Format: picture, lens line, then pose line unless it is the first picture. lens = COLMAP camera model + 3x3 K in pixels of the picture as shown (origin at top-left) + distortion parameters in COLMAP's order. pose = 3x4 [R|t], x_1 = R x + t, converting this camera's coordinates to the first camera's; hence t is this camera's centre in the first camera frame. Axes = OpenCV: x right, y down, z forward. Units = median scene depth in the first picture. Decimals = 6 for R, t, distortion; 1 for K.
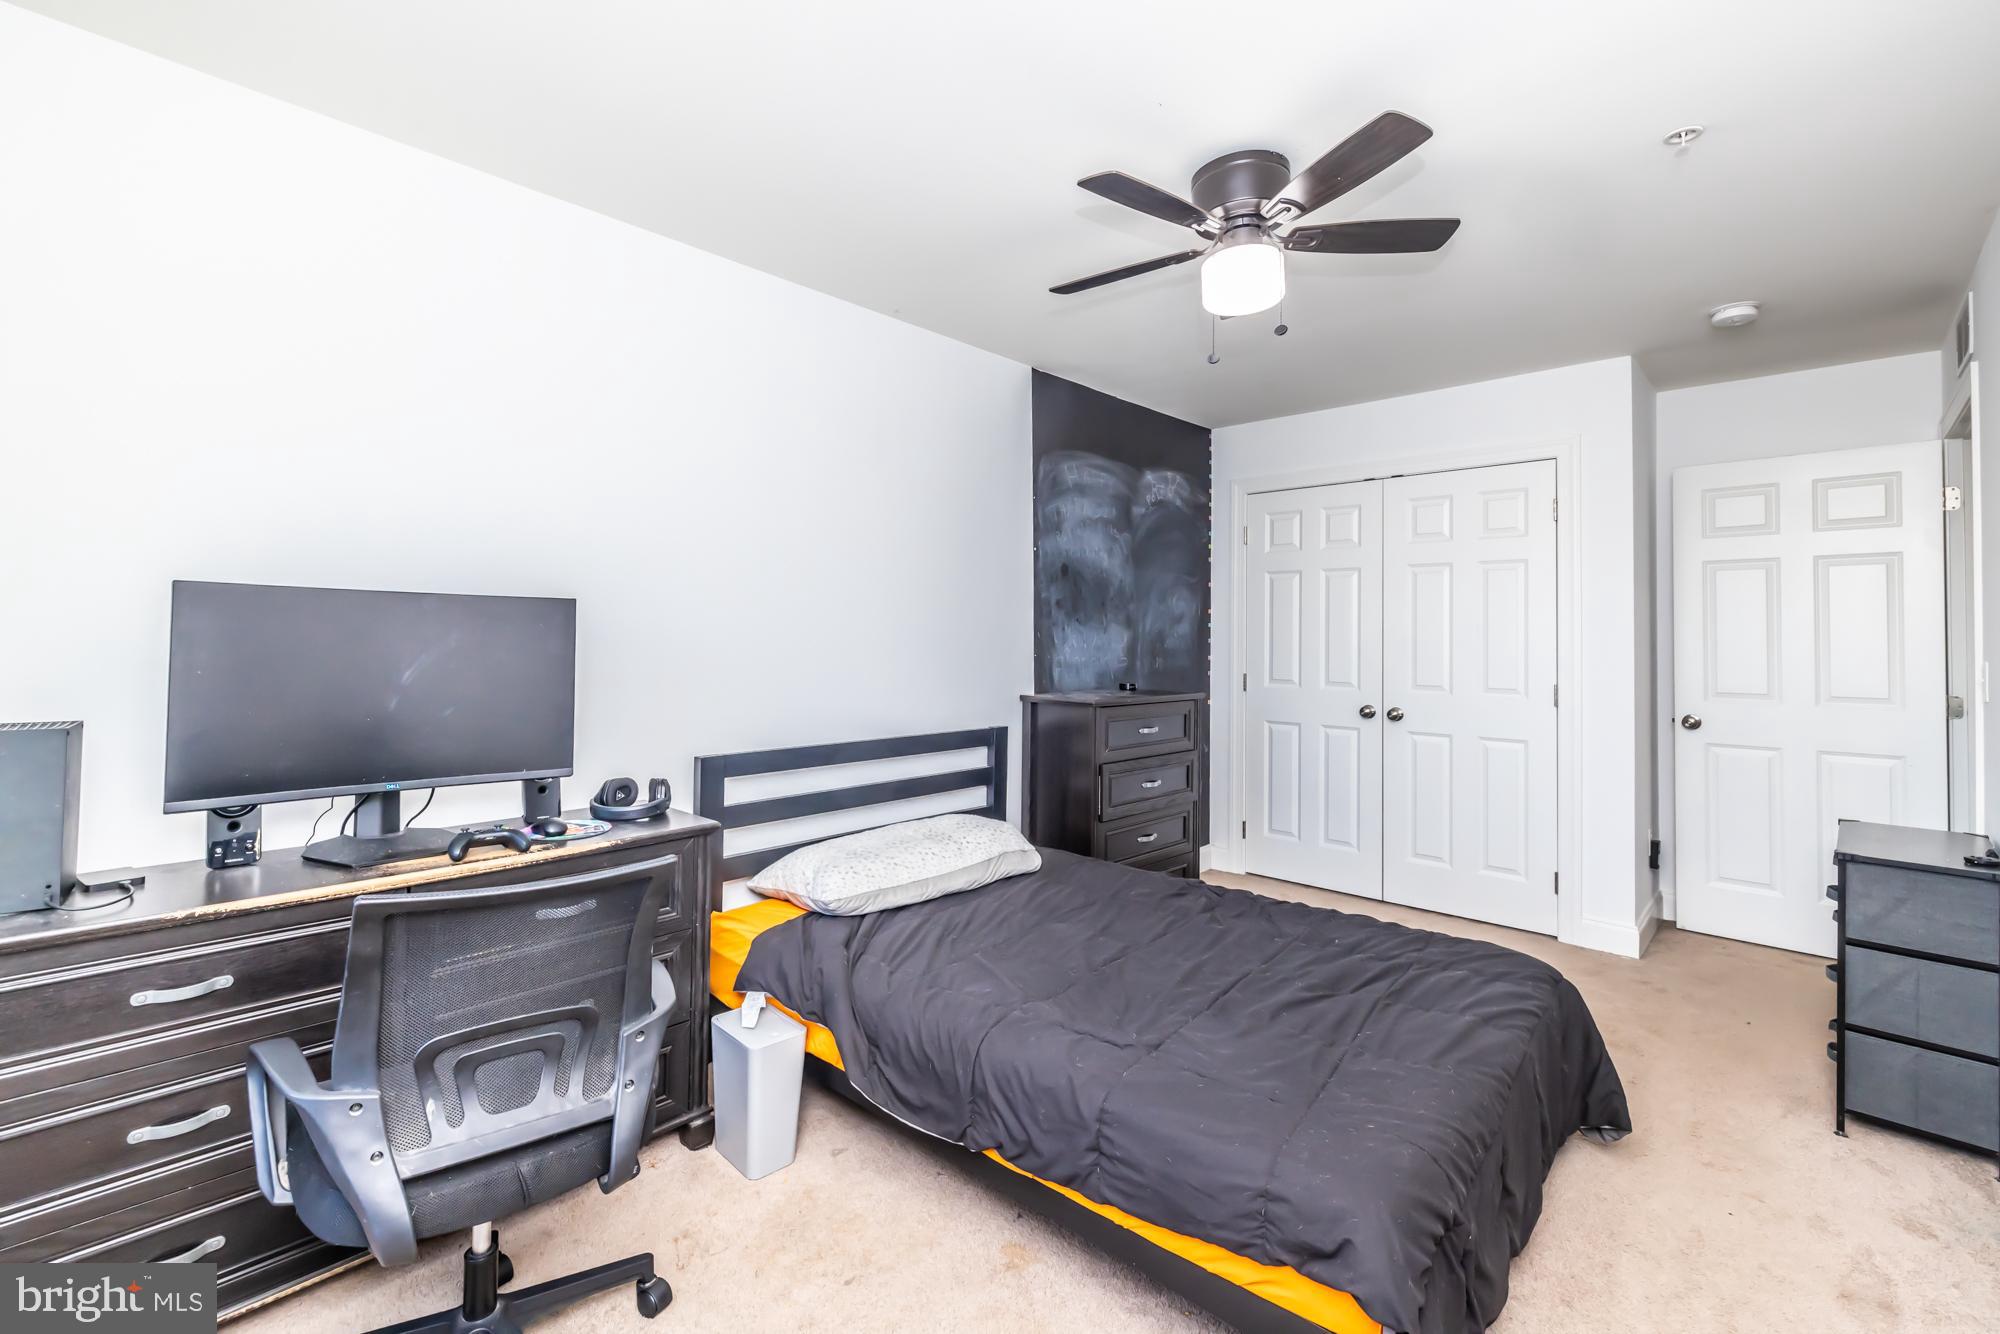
lens RADIAL K [[837.1, 0, 997.9], [0, 837.1, 653.5], [0, 0, 1]] dist [0.000933, 0.000432]
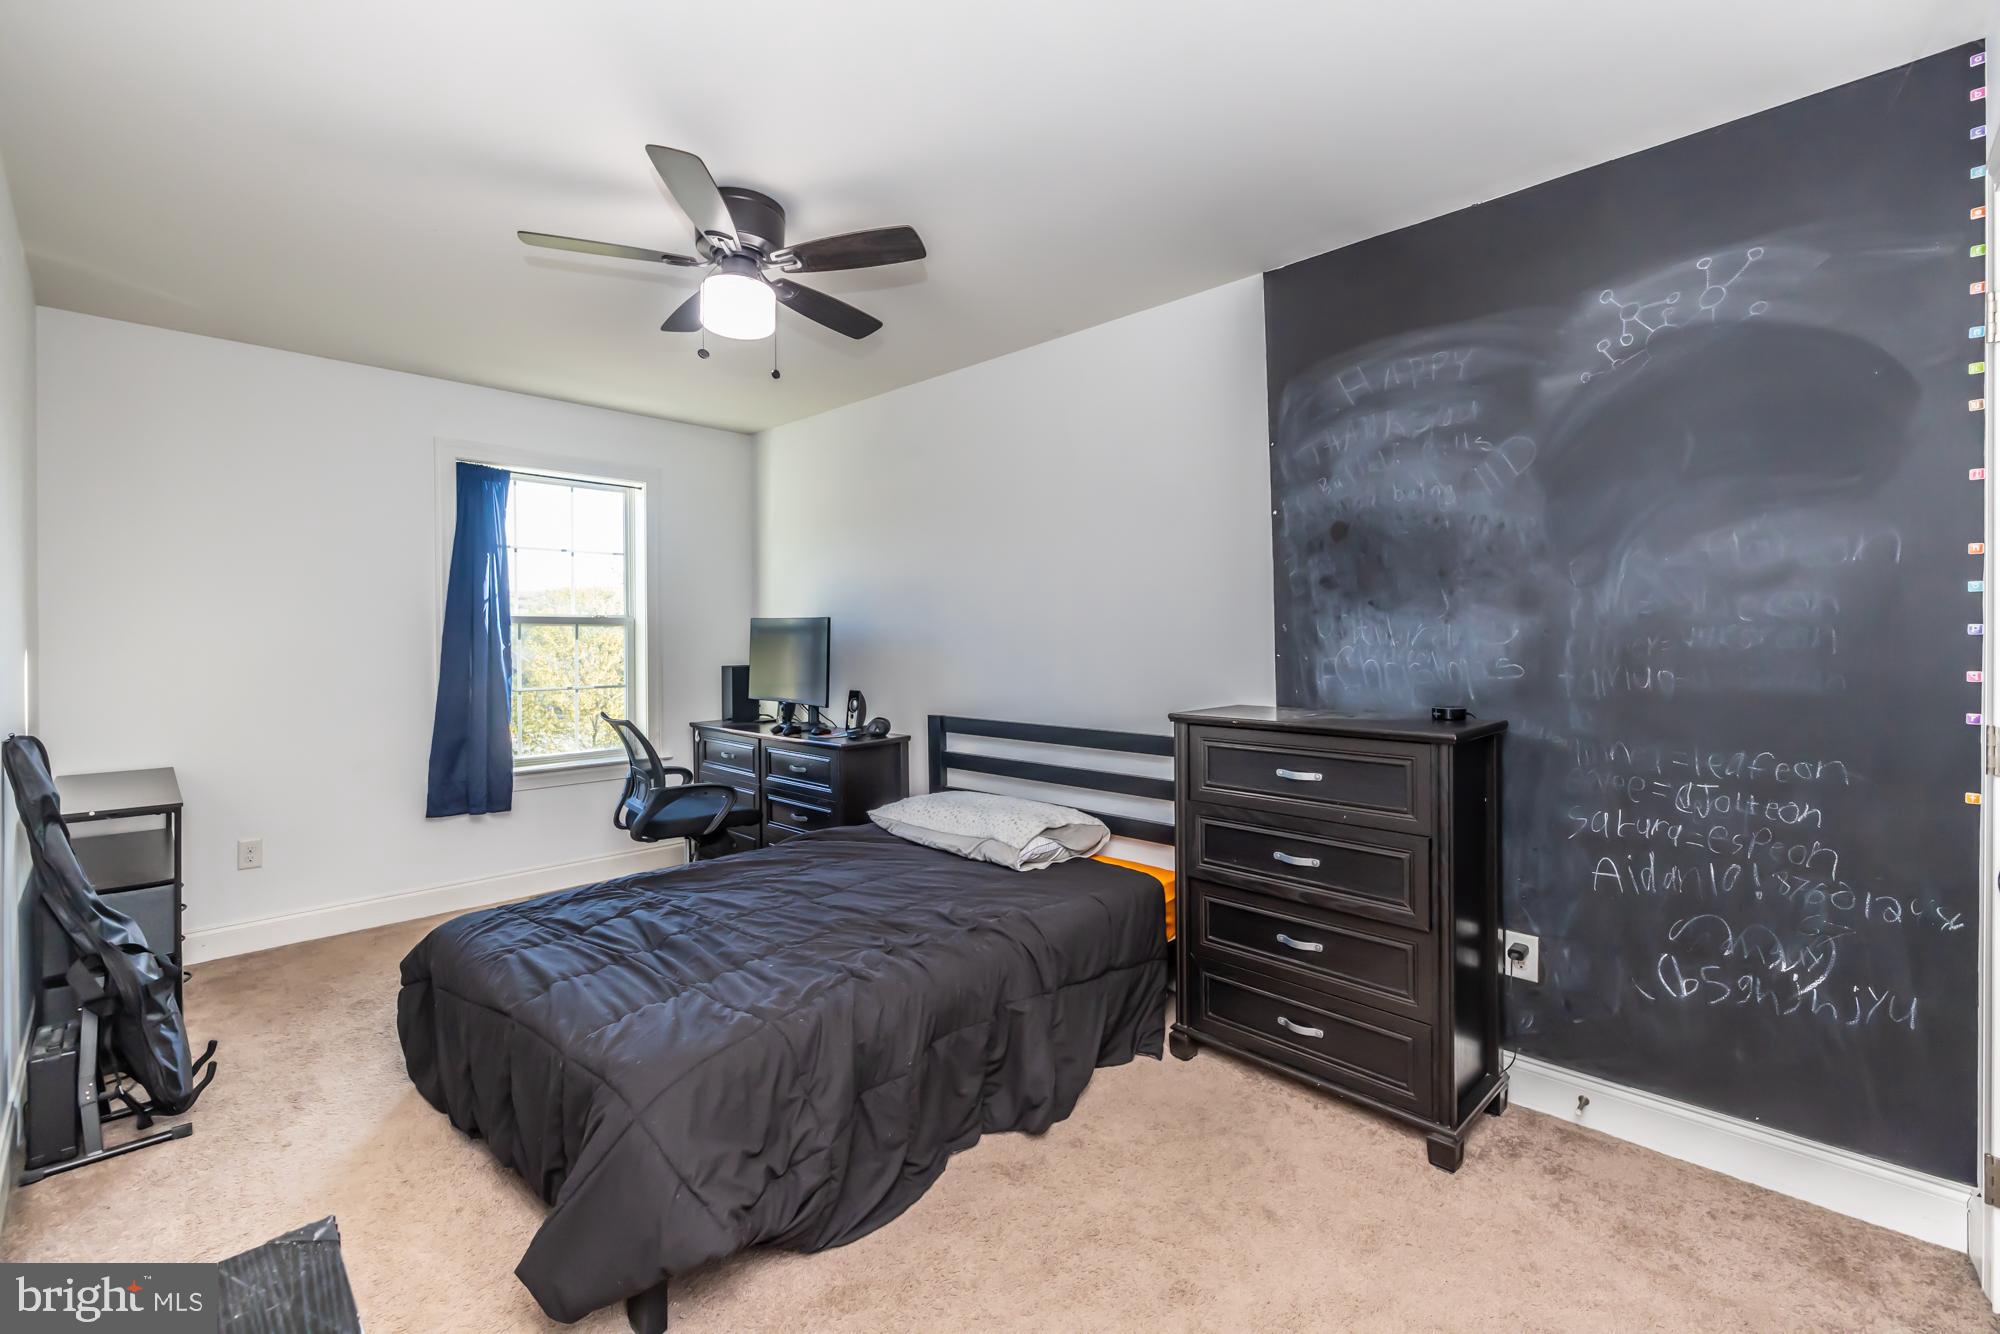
lens RADIAL K [[837.1, 0, 997.9], [0, 837.1, 653.5], [0, 0, 1]] dist [0.000933, 0.000432]
pose [[0.008503, 0.014458, -0.999859, 0.740324], [-0.013004, 0.999813, 0.014346, -0.006283], [0.999879, 0.012880, 0.008690, 0.700406]]
